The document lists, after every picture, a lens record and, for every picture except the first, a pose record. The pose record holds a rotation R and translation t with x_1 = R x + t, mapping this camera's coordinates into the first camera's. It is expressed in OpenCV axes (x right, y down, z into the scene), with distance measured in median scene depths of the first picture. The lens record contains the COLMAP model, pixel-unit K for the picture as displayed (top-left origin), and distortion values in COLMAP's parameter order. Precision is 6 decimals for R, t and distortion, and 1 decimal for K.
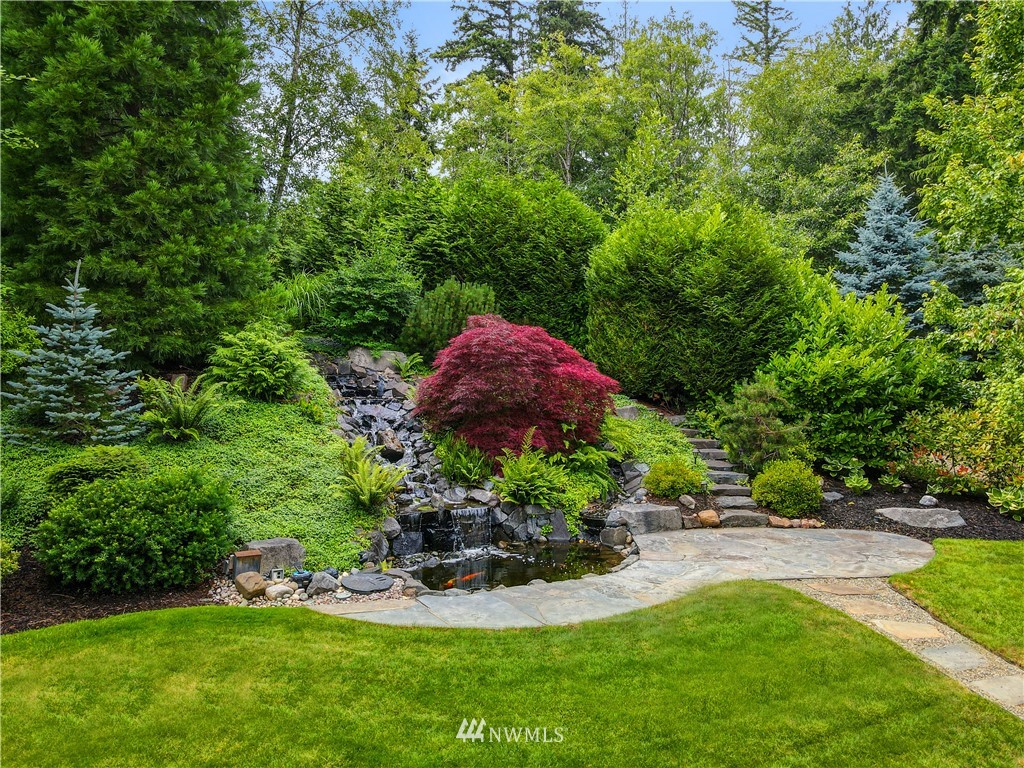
lens RADIAL K [[710.1, 0, 502.4], [0, 710.1, 378.7], [0, 0, 1]] dist [-0.004621, 0.000943]
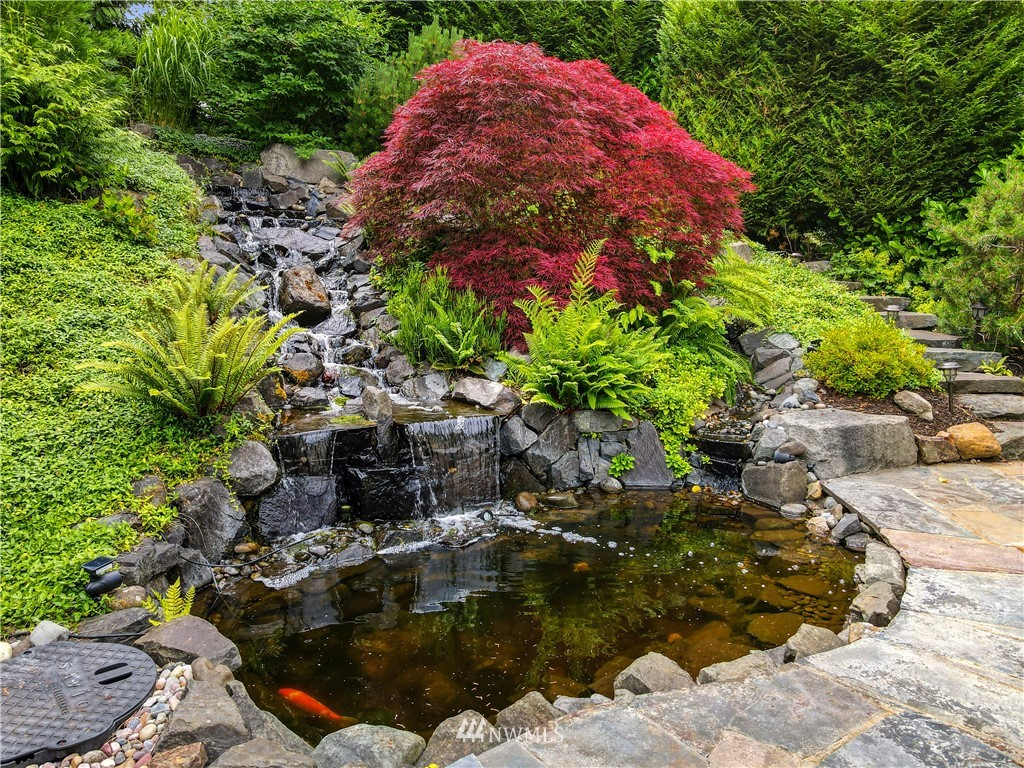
lens RADIAL K [[710.1, 0, 512.6], [0, 710.1, 384.2], [0, 0, 1]] dist [-0.004621, 0.000943]
pose [[0.999995, 0.001474, -0.002771, -0.006783], [-0.001055, 0.989356, 0.145515, 0.087248], [0.002956, -0.145511, 0.989352, 0.512249]]
